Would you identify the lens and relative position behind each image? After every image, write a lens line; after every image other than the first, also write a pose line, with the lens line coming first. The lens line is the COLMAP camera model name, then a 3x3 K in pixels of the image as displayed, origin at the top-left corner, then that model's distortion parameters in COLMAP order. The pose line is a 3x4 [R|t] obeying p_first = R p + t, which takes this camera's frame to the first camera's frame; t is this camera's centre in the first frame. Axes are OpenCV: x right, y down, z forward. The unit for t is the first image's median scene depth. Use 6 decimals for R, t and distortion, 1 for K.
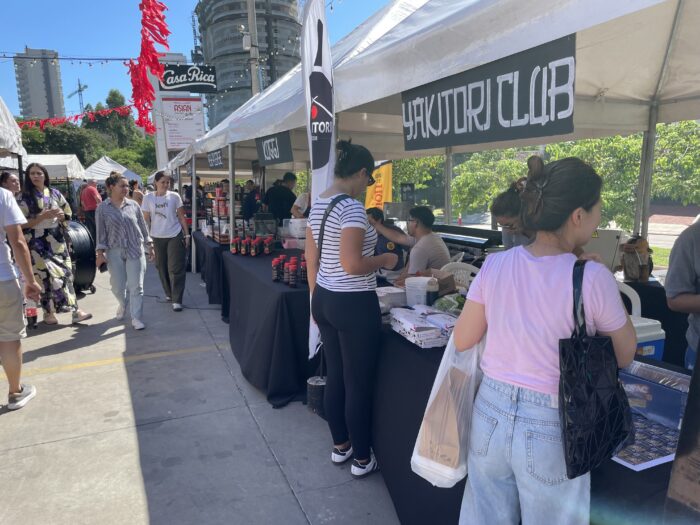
lens RADIAL K [[540.4, 0, 351.0], [0, 540.4, 266.9], [0, 0, 1]] dist [0.074323, -0.100628]
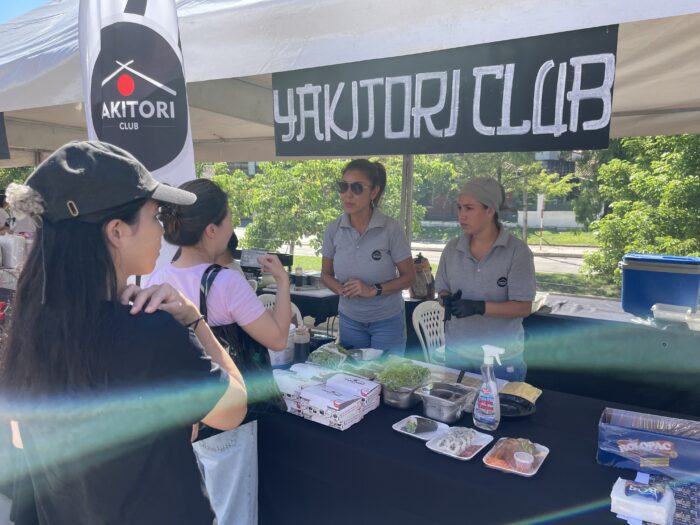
lens RADIAL K [[540.4, 0, 352.7], [0, 540.4, 265.5], [0, 0, 1]] dist [0.074323, -0.100628]
pose [[0.823357, -0.044791, 0.565754, -0.299361], [0.059530, 0.998198, -0.007607, -0.073274], [-0.564394, 0.039943, 0.824539, 0.453029]]
